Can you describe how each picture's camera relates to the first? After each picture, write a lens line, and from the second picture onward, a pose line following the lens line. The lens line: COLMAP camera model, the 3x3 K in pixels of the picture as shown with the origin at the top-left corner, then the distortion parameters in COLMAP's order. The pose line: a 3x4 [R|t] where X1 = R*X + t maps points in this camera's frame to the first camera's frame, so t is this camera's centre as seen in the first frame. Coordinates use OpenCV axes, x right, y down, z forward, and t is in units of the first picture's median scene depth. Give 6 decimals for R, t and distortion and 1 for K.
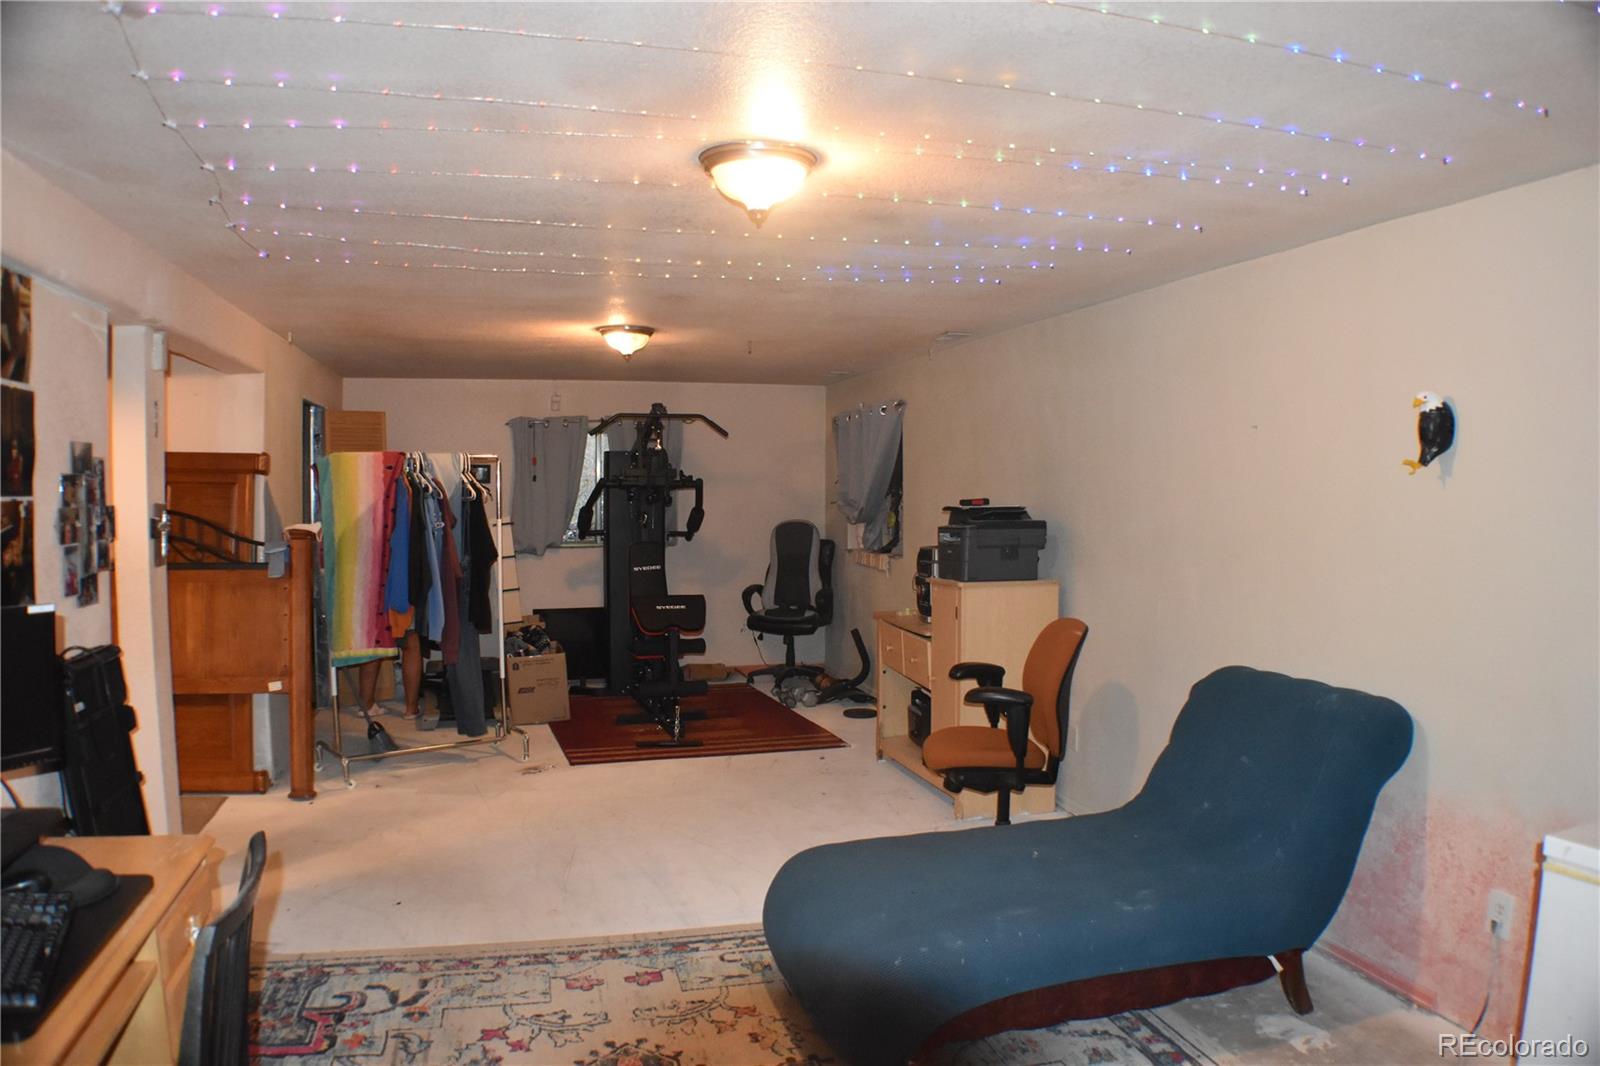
lens RADIAL K [[1158.7, 0, 804.4], [0, 1158.7, 524.9], [0, 0, 1]] dist [-0.206574, 0.066738]
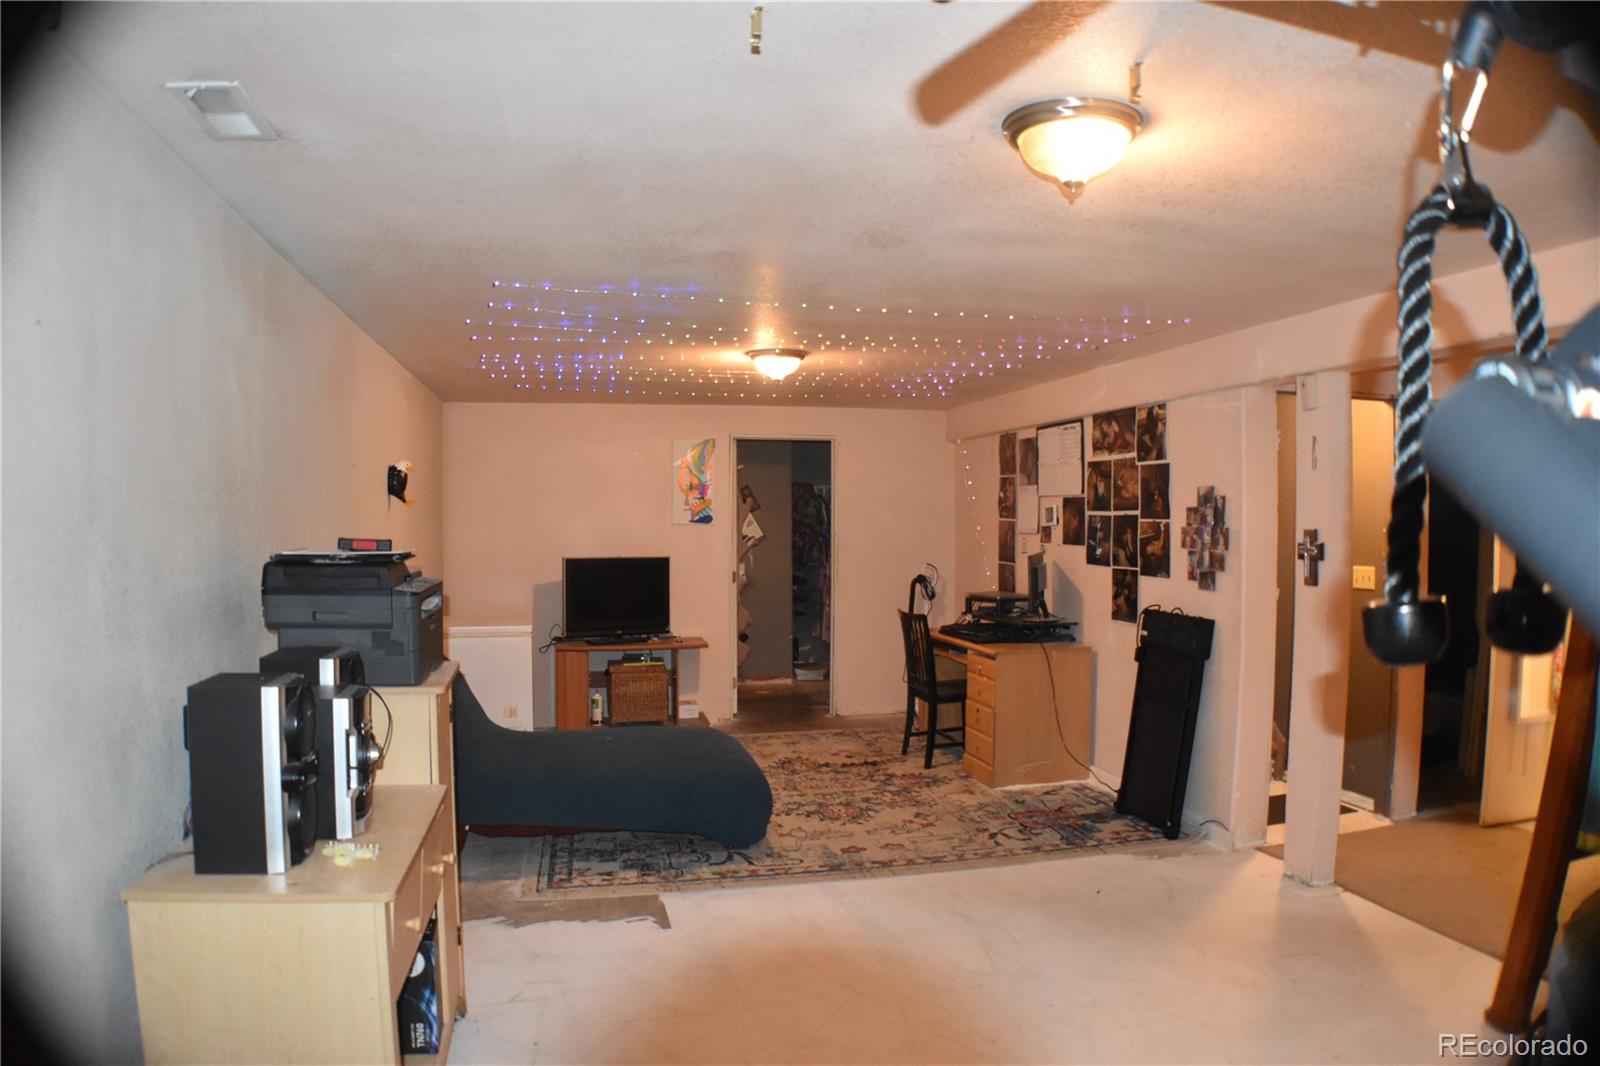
lens RADIAL K [[1313.1, 0, 804.9], [0, 1313.1, 541.9], [0, 0, 1]] dist [-0.173455, 0.007187]
pose [[-0.999185, 0.001845, 0.040328, -0.153502], [0.004071, 0.998467, 0.055203, -0.097480], [-0.040165, 0.055322, -0.997660, 2.767052]]
